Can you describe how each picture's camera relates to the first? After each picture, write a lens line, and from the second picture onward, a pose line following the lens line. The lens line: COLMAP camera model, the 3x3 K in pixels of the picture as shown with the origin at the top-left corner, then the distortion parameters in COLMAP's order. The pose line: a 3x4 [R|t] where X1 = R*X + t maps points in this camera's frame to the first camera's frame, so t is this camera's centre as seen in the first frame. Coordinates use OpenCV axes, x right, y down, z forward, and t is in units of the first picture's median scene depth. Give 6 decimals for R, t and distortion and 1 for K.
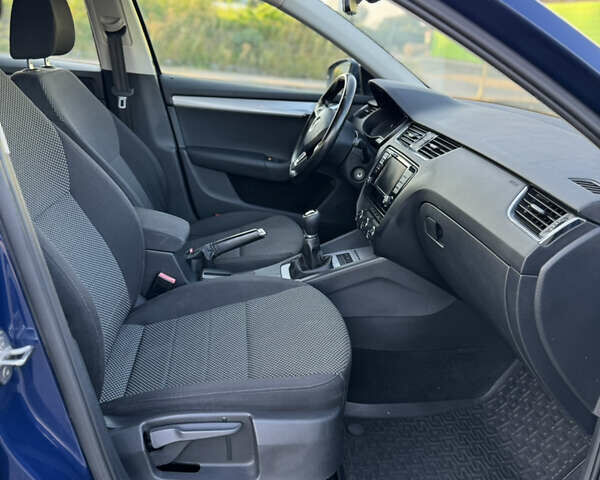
lens RADIAL K [[592.6, 0, 300.0], [0, 592.6, 240.0], [0, 0, 1]] dist [0.103834, -0.009997]
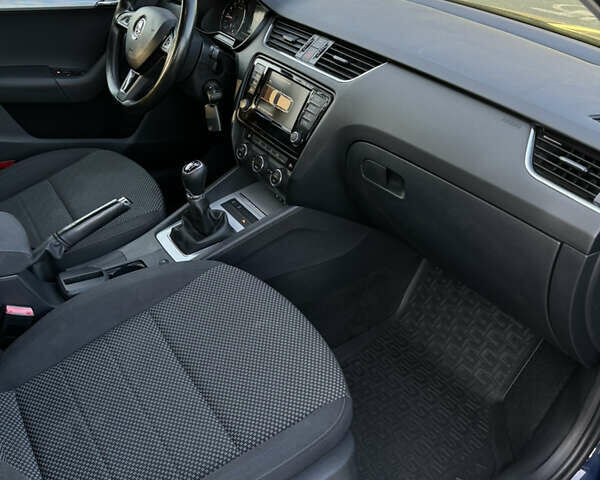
lens RADIAL K [[592.6, 0, 300.0], [0, 592.6, 240.0], [0, 0, 1]] dist [0.103834, -0.009997]
pose [[0.884667, -0.263142, 0.384863, -0.182730], [0.153580, 0.943900, 0.292346, -0.163449], [-0.440201, -0.199522, 0.875451, 0.268702]]
